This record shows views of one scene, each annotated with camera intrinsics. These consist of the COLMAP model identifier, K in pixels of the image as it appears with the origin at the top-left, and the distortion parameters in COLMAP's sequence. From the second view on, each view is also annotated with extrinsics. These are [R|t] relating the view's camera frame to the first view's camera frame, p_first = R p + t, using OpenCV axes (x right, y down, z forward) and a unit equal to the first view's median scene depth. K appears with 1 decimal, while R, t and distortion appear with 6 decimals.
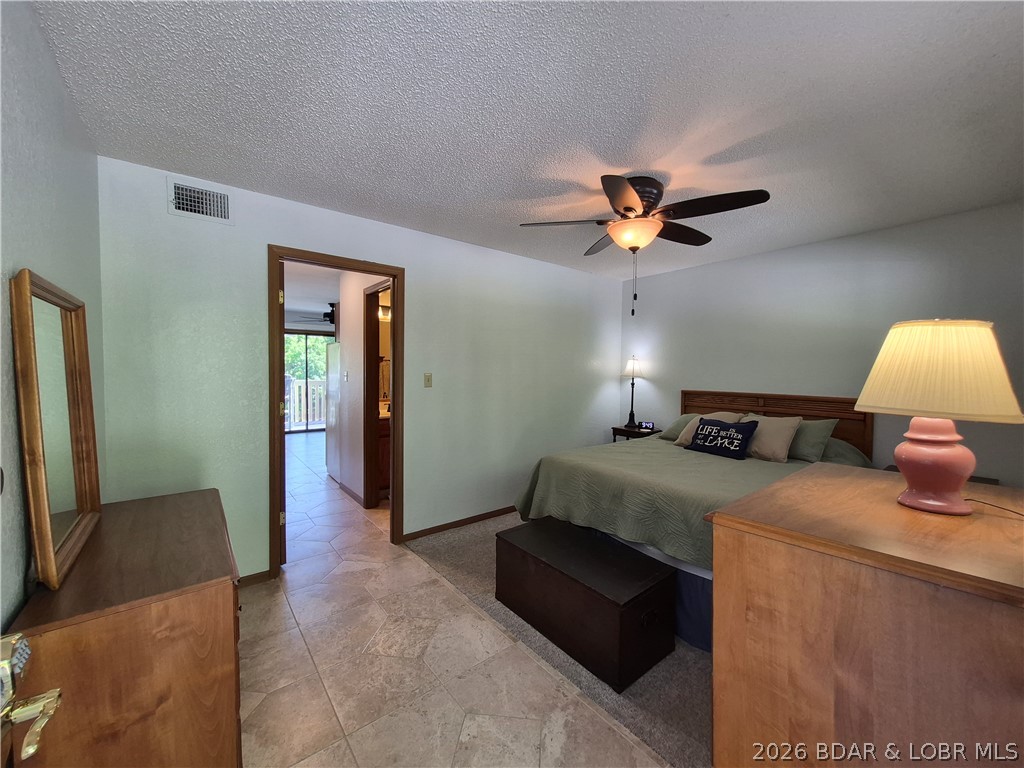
lens RADIAL K [[401.1, 0, 516.3], [0, 401.1, 383.7], [0, 0, 1]] dist [0.004893, -0.000805]
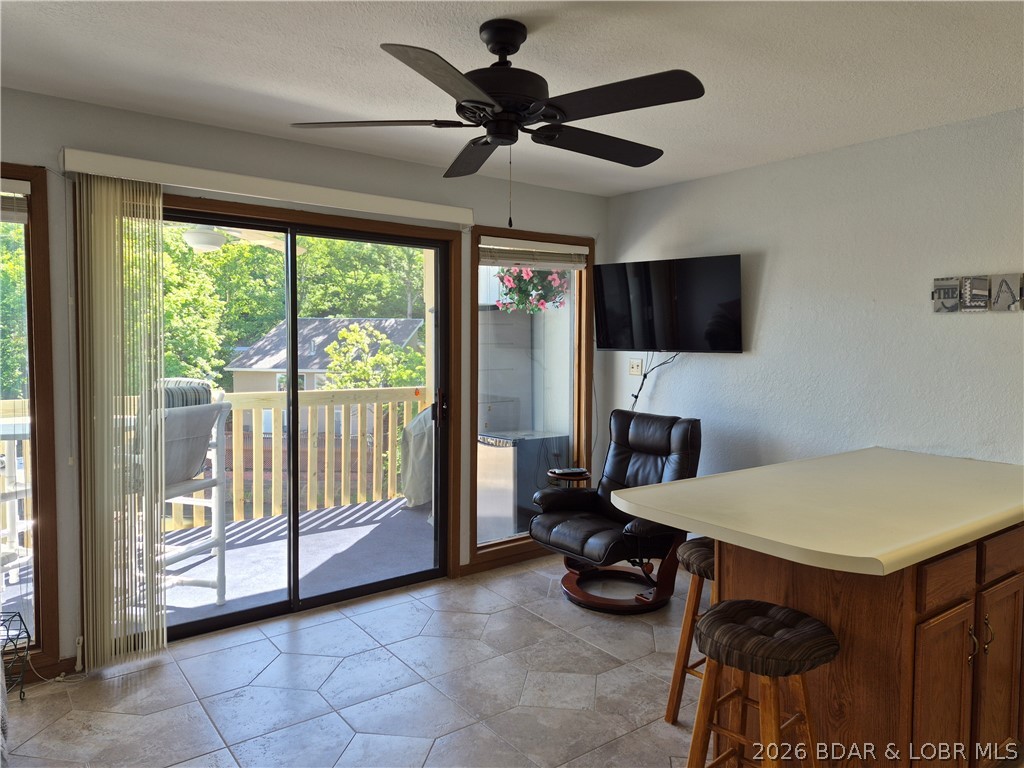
lens RADIAL K [[705.7, 0, 526.0], [0, 705.7, 377.1], [0, 0, 1]] dist [0.084369, -0.080947]
pose [[0.999719, -0.003042, -0.023516, -1.270361], [0.003342, 0.999913, 0.012726, -0.125026], [0.023476, -0.012801, 0.999642, 1.928124]]
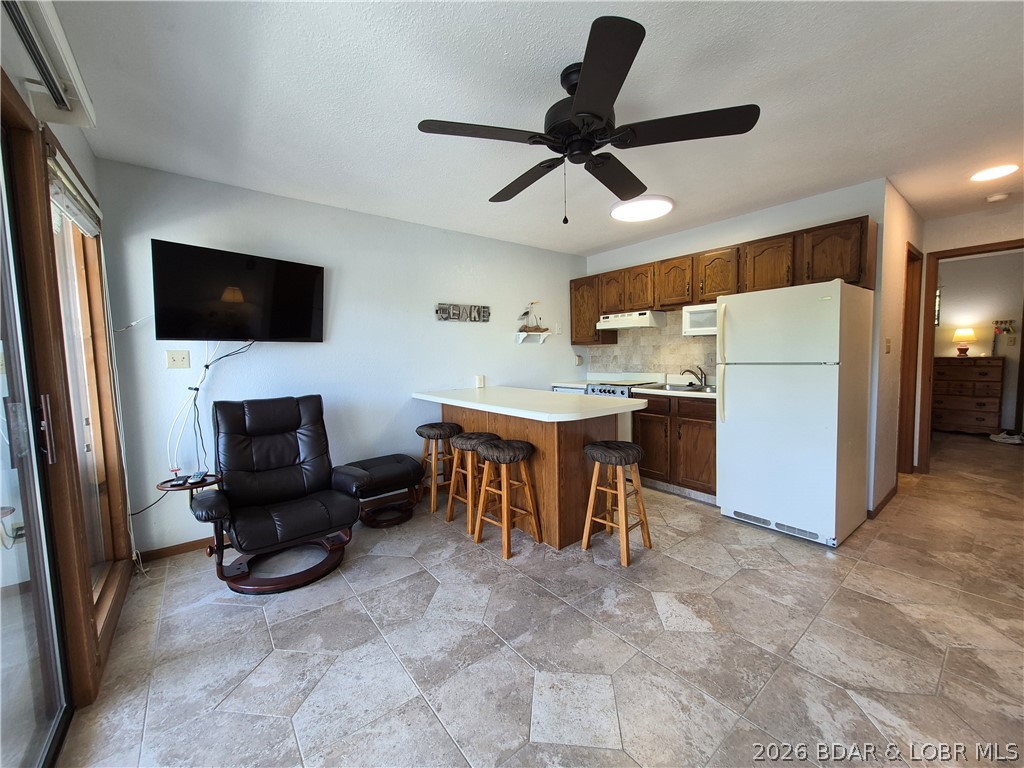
lens RADIAL K [[401.1, 0, 515.7], [0, 401.1, 382.3], [0, 0, 1]] dist [0.004893, -0.000805]
pose [[0.010648, -0.081573, 0.996610, -2.099072], [0.063608, 0.994704, 0.080737, -0.095906], [-0.997918, 0.062532, 0.015780, 3.044668]]
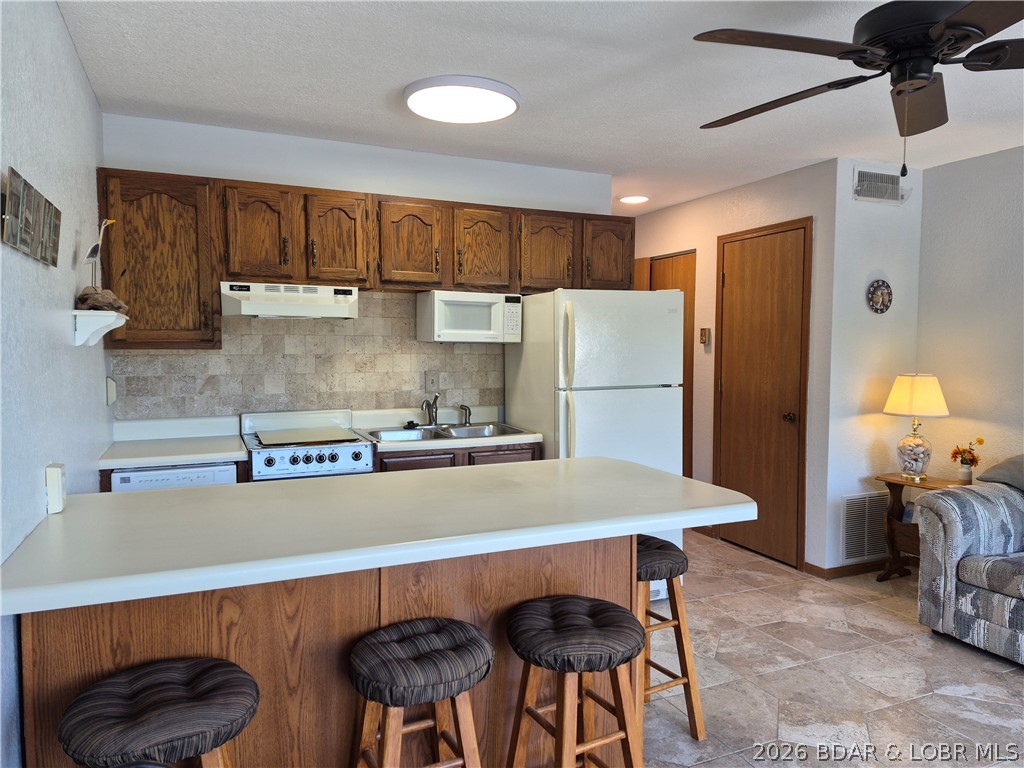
lens RADIAL K [[705.7, 0, 525.5], [0, 705.7, 384.7], [0, 0, 1]] dist [0.084369, -0.080947]
pose [[-0.968168, -0.026923, 0.248851, -1.108178], [-0.001585, 0.994838, 0.101464, -0.172097], [-0.250298, 0.097840, -0.963212, 3.873683]]
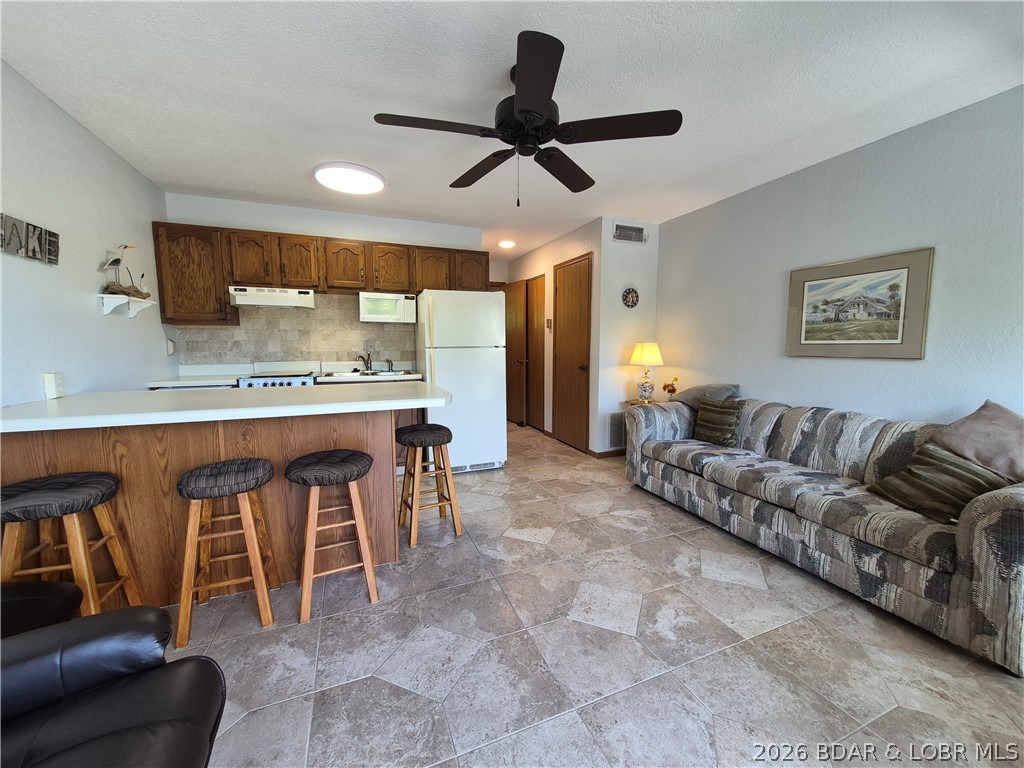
lens RADIAL K [[401.1, 0, 515.9], [0, 401.1, 382.5], [0, 0, 1]] dist [0.004893, -0.000805]
pose [[-0.958142, -0.038968, 0.283630, -1.551866], [0.001890, 0.989811, 0.142376, -0.094485], [-0.286288, 0.136953, -0.948305, 3.748250]]
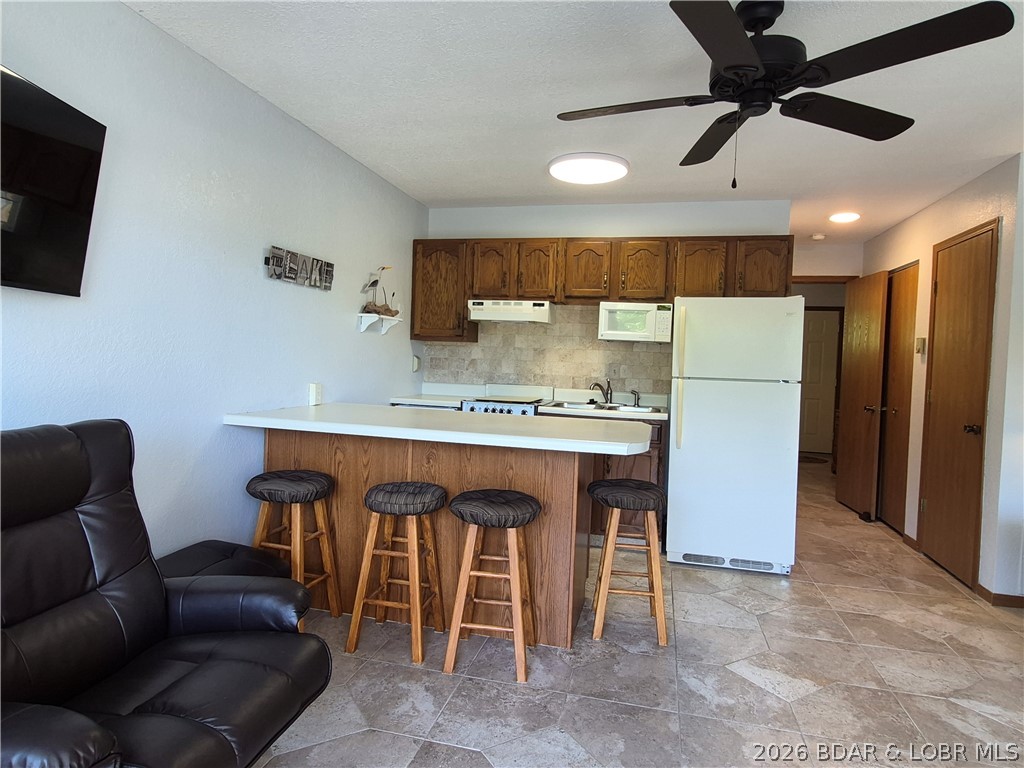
lens RADIAL K [[606.8, 0, 512.1], [0, 606.8, 375.1], [0, 0, 1]] dist [0.008026, -0.001794]
pose [[-0.602513, -0.056184, 0.796129, -1.831345], [-0.011103, 0.998013, 0.062029, -0.111411], [-0.798032, 0.028534, -0.601939, 3.725612]]
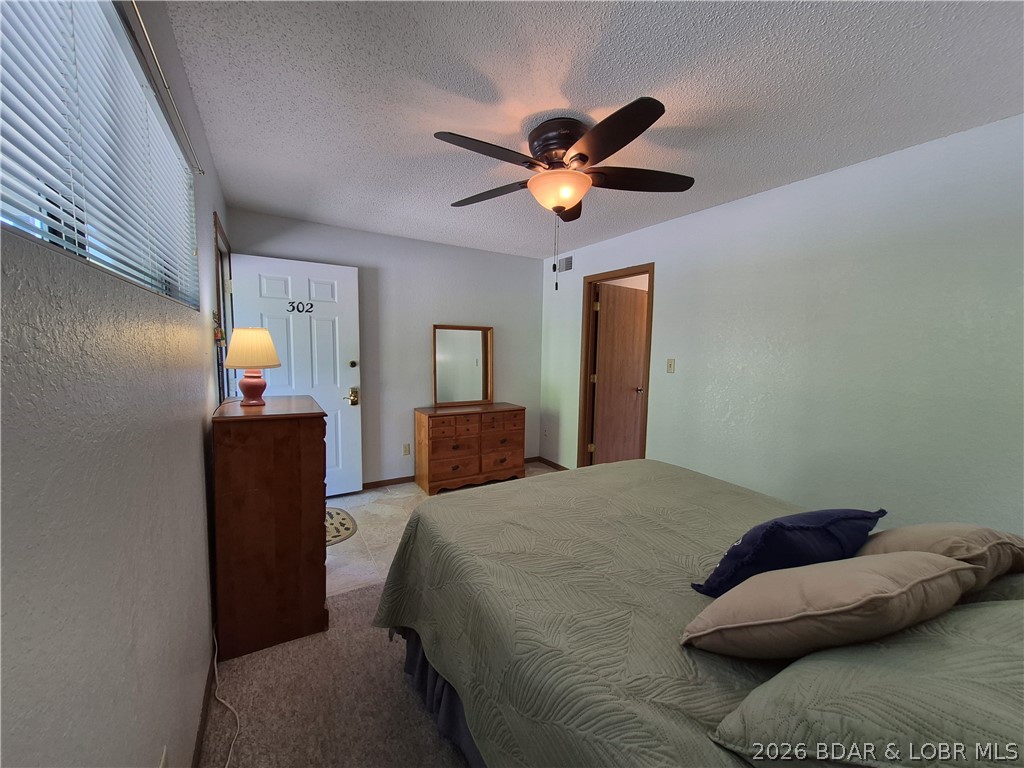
lens RADIAL K [[401.1, 0, 514.3], [0, 401.1, 386.0], [0, 0, 1]] dist [0.004893, -0.000805]
pose [[-0.141129, 0.084932, -0.986341, 1.166582], [-0.058918, 0.993827, 0.094006, -0.043213], [0.988236, 0.071380, -0.135254, 1.048409]]
